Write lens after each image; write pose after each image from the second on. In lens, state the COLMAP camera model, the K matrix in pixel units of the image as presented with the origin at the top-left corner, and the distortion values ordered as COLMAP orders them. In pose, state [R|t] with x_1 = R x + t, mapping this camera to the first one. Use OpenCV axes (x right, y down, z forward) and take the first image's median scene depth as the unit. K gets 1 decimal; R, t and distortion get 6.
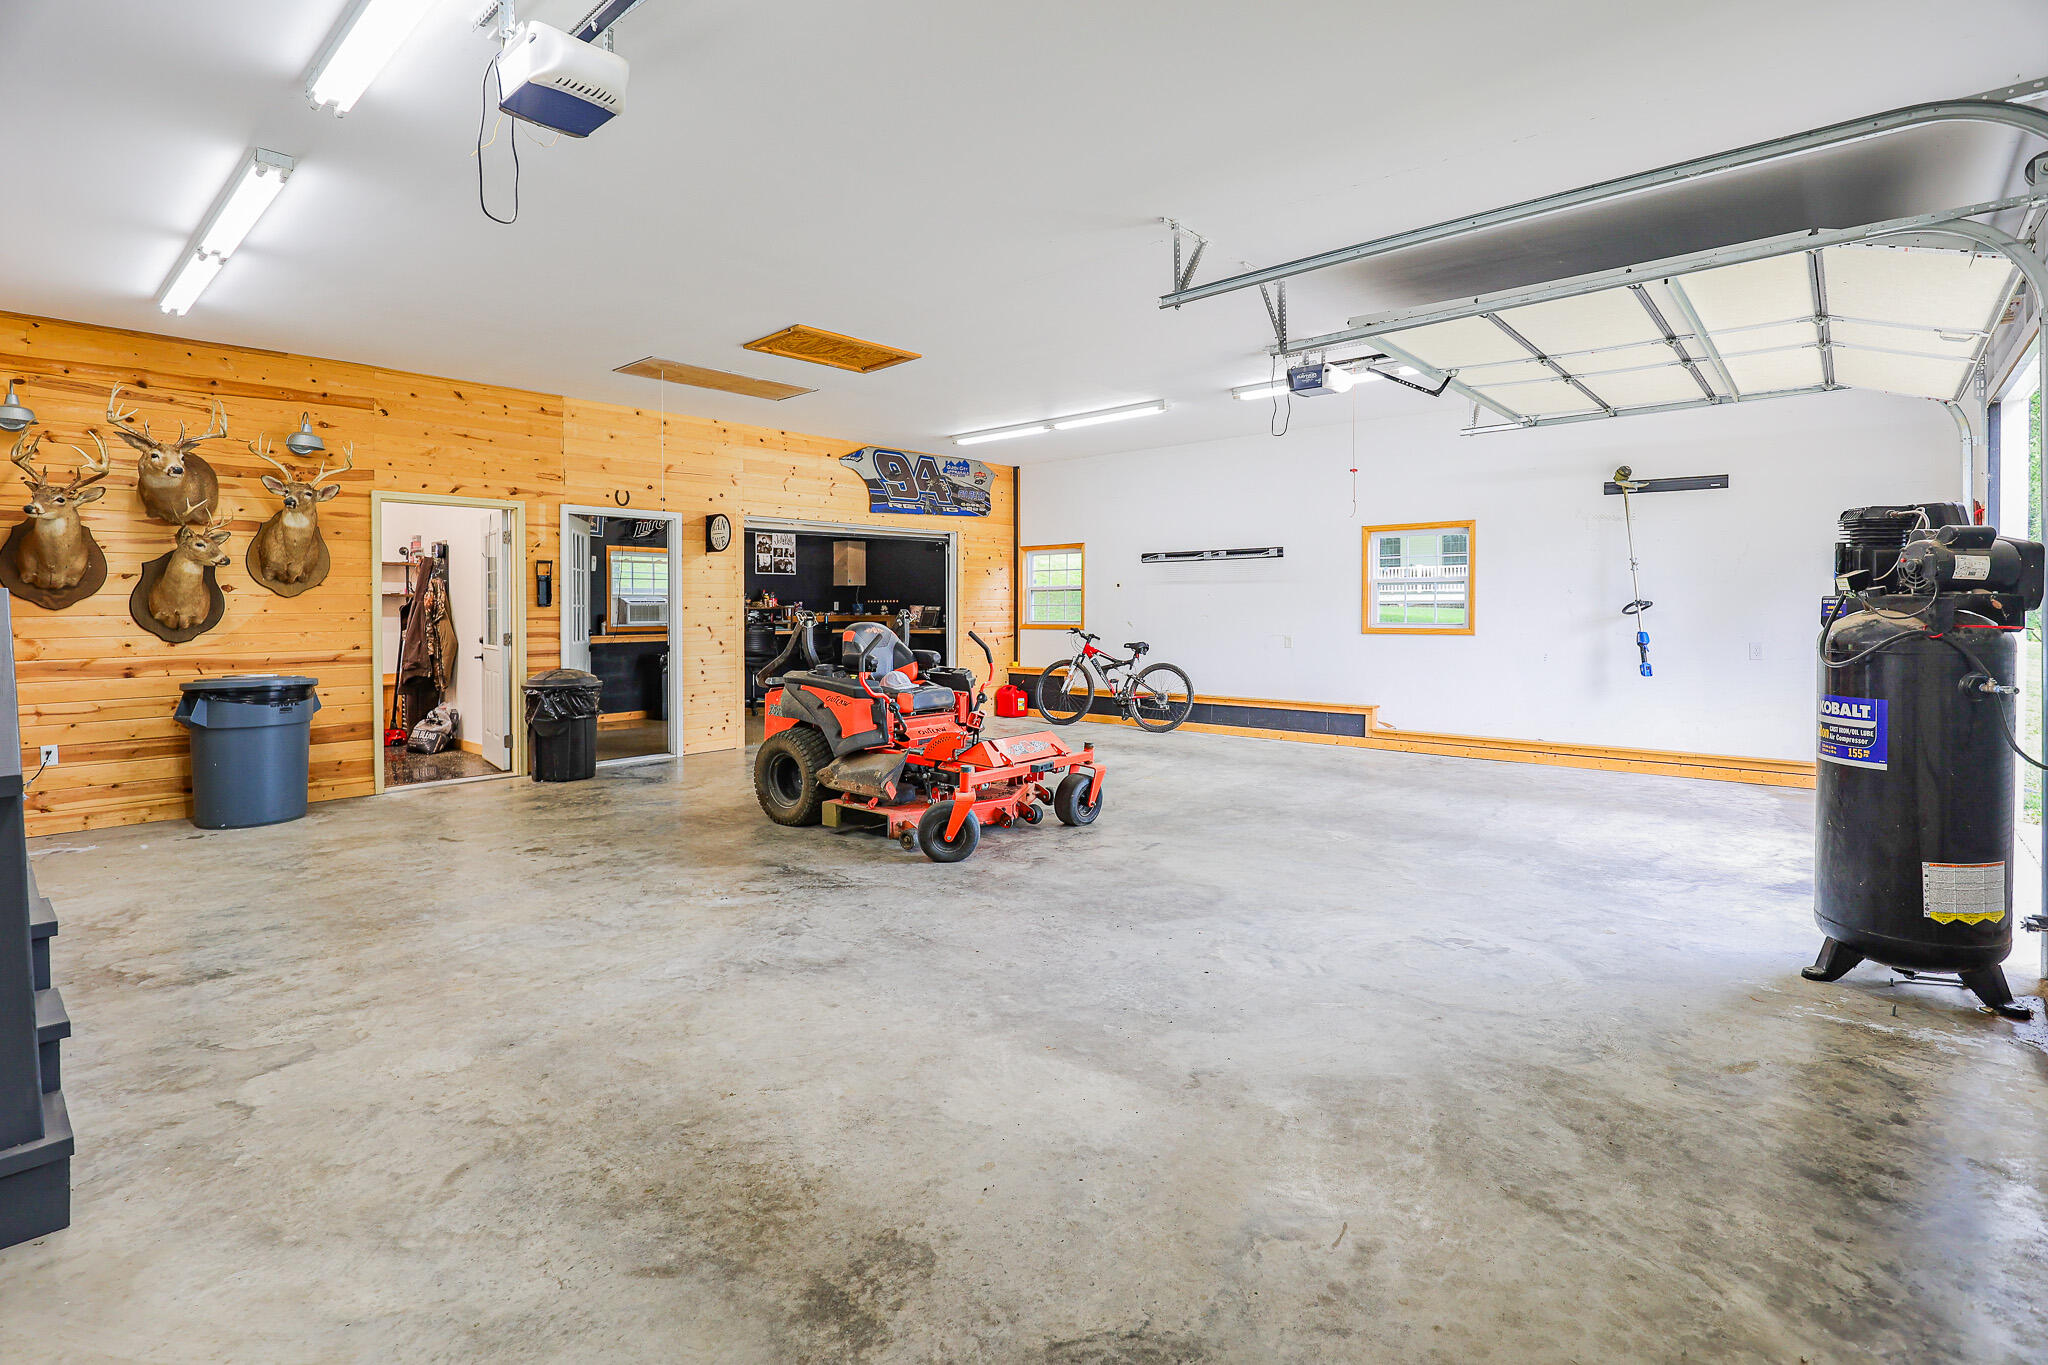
lens RADIAL K [[953.1, 0, 1072.2], [0, 953.1, 608.2], [0, 0, 1]] dist [-0.040059, 0.000207]
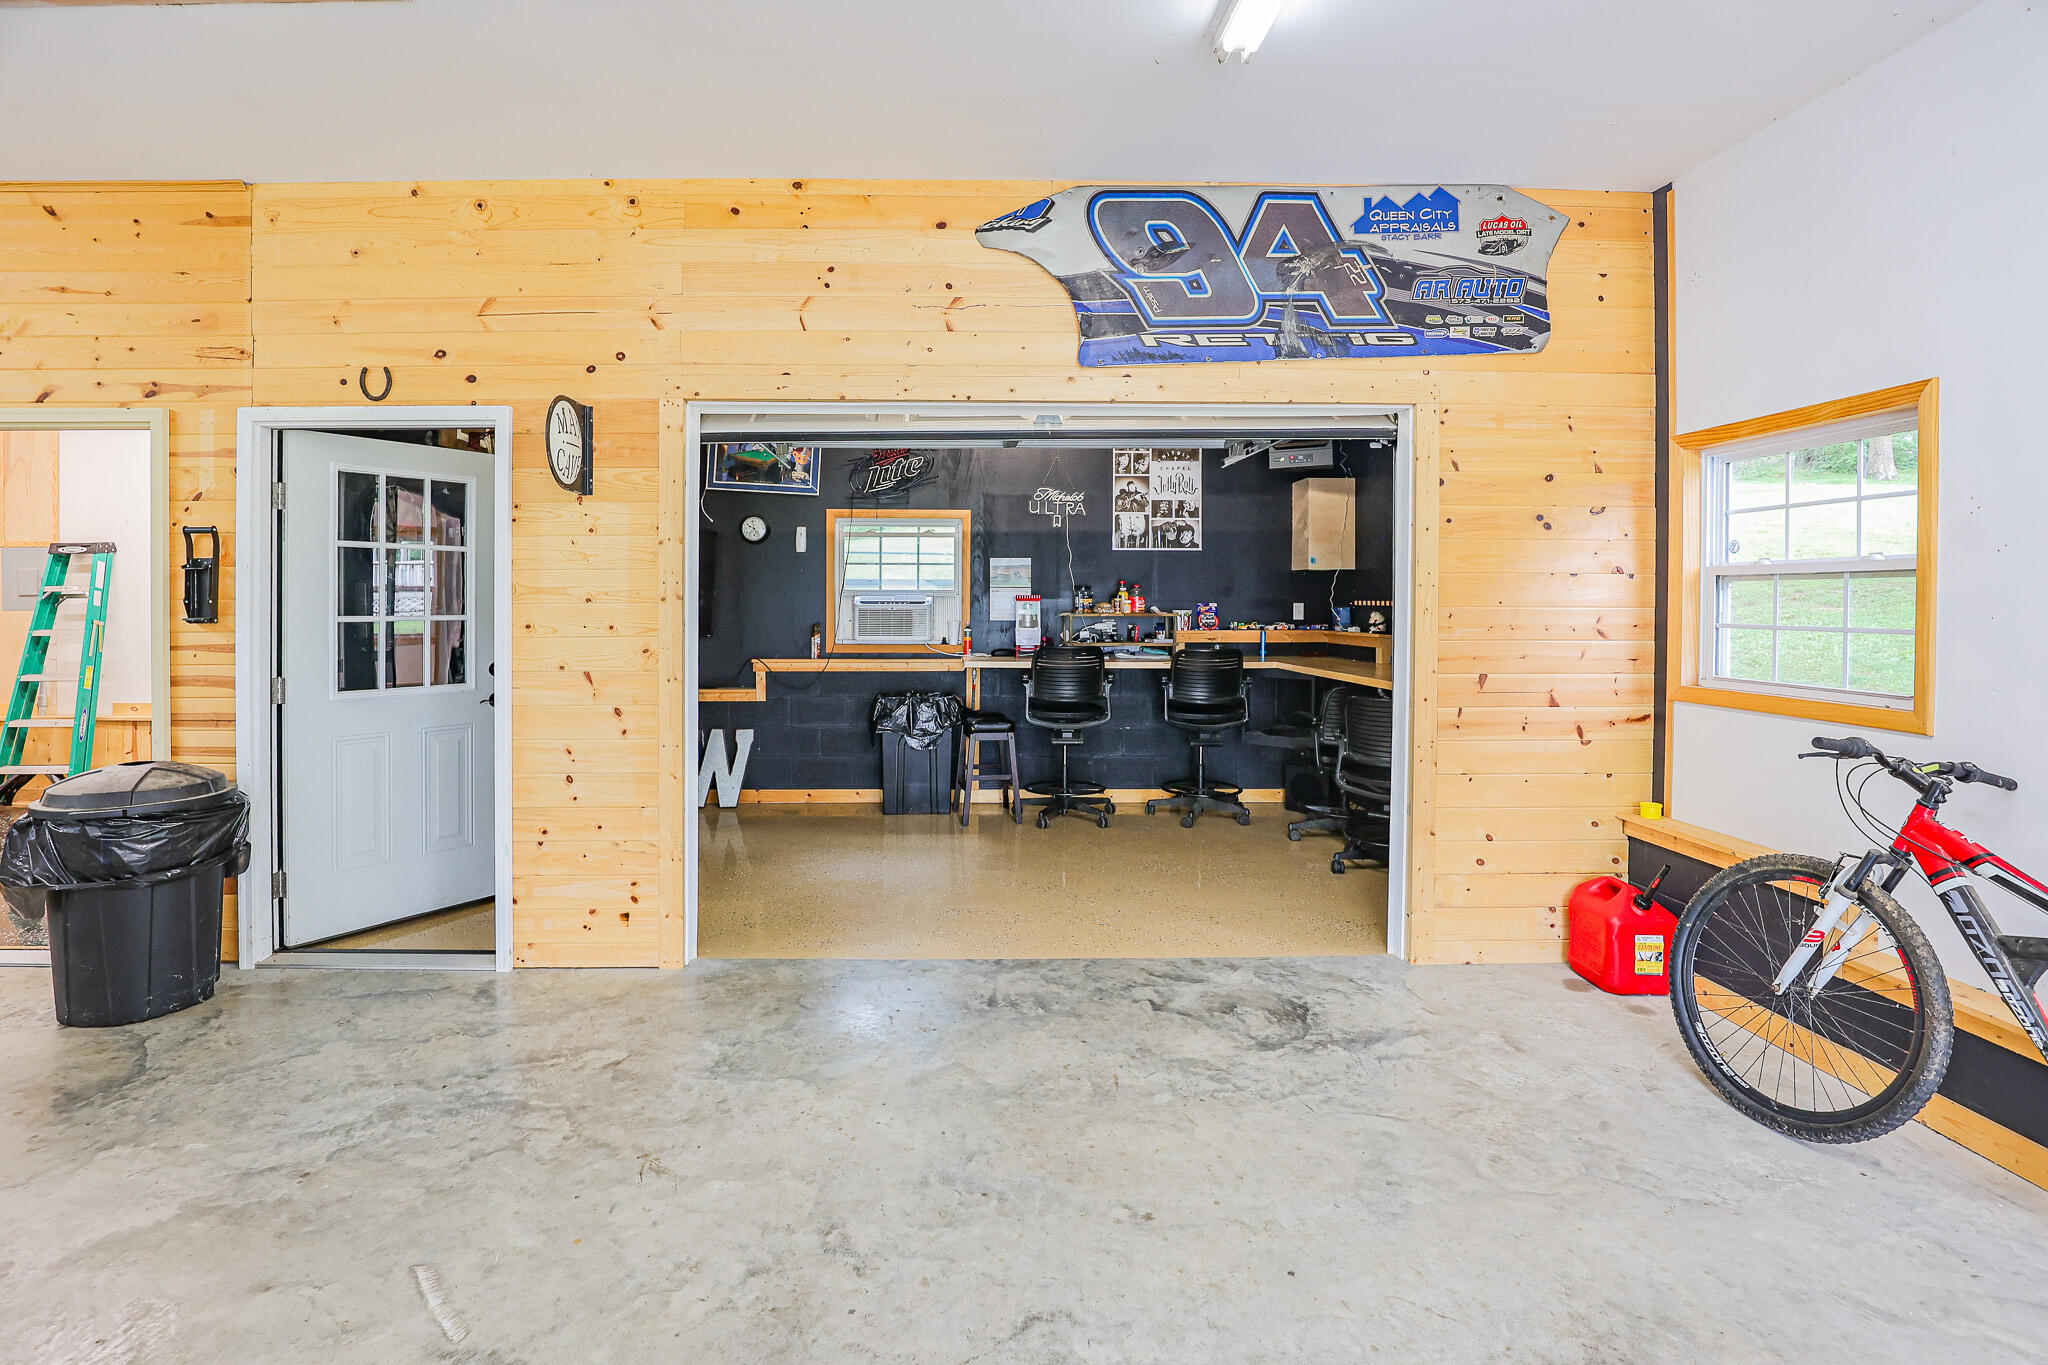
lens RADIAL K [[971.1, 0, 969.0], [0, 971.1, 599.2], [0, 0, 1]] dist [-0.028993, 0.000918]
pose [[0.637945, 0.006885, -0.770051, 0.042717], [-0.004886, 0.999976, 0.004894, -0.012630], [0.770067, 0.000640, 0.637963, 0.680098]]
